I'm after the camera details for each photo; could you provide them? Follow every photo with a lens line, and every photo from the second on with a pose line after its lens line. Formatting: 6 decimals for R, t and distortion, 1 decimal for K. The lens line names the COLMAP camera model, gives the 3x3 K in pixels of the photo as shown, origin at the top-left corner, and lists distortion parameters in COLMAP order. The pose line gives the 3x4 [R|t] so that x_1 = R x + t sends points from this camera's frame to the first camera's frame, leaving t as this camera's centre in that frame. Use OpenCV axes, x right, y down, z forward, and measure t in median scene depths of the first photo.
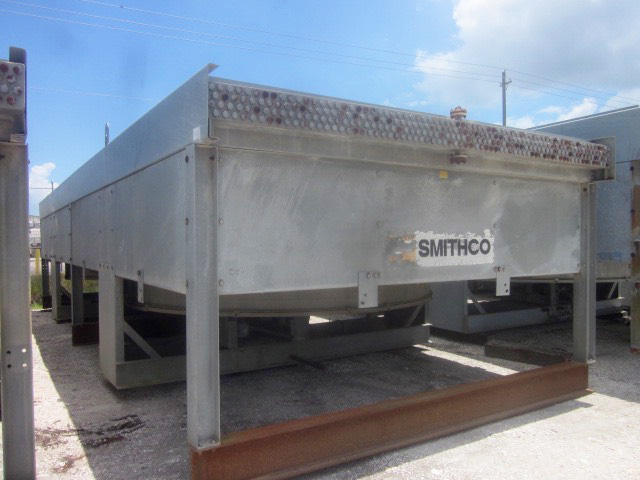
lens RADIAL K [[529.4, 0, 317.2], [0, 529.4, 240.2], [0, 0, 1]] dist [-0.039158, 0.012594]
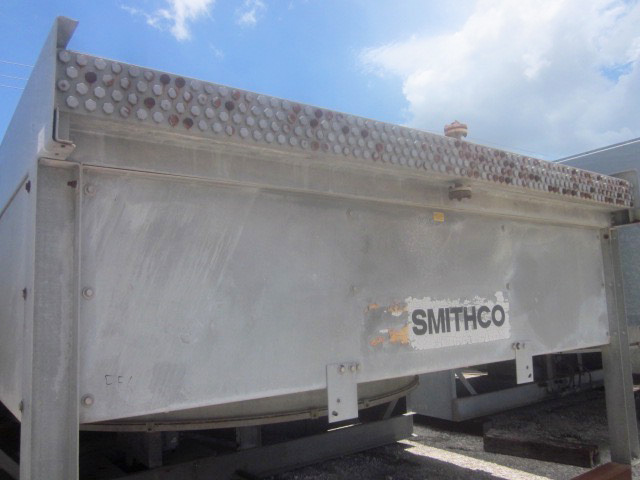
lens RADIAL K [[529.4, 0, 318.4], [0, 529.4, 236.2], [0, 0, 1]] dist [-0.039158, 0.012594]
pose [[0.996291, -0.024908, 0.082365, 0.018435], [0.035964, 0.990110, -0.135605, -0.007524], [-0.078173, 0.138065, 0.987333, 0.330487]]
